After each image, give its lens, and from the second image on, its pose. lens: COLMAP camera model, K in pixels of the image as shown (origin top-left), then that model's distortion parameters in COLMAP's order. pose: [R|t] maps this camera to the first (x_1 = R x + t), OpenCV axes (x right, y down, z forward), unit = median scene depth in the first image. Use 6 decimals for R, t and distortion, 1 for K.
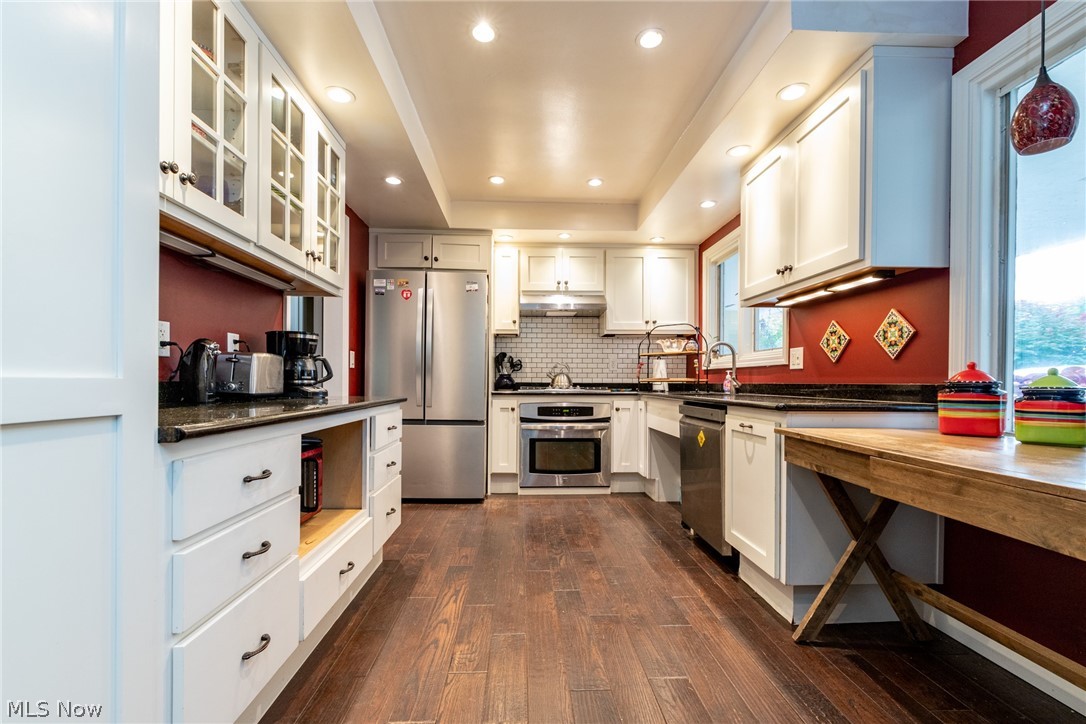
lens RADIAL K [[489.2, 0, 545.9], [0, 489.2, 380.6], [0, 0, 1]] dist [0.000248, -0.000223]
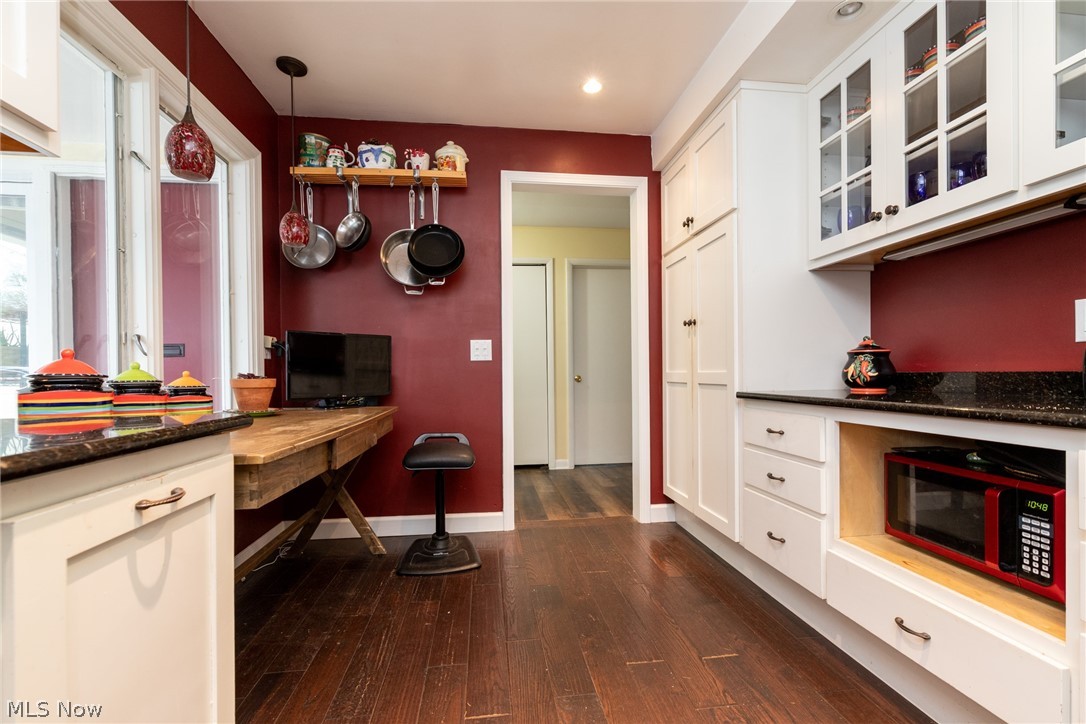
lens RADIAL K [[489.2, 0, 545.9], [0, 489.2, 380.6], [0, 0, 1]] dist [0.000248, -0.000223]
pose [[-0.997474, 0.004887, -0.070870, 0.218553], [0.004004, 0.999913, 0.012600, 0.002596], [0.070926, 0.012284, -0.997406, 1.990636]]
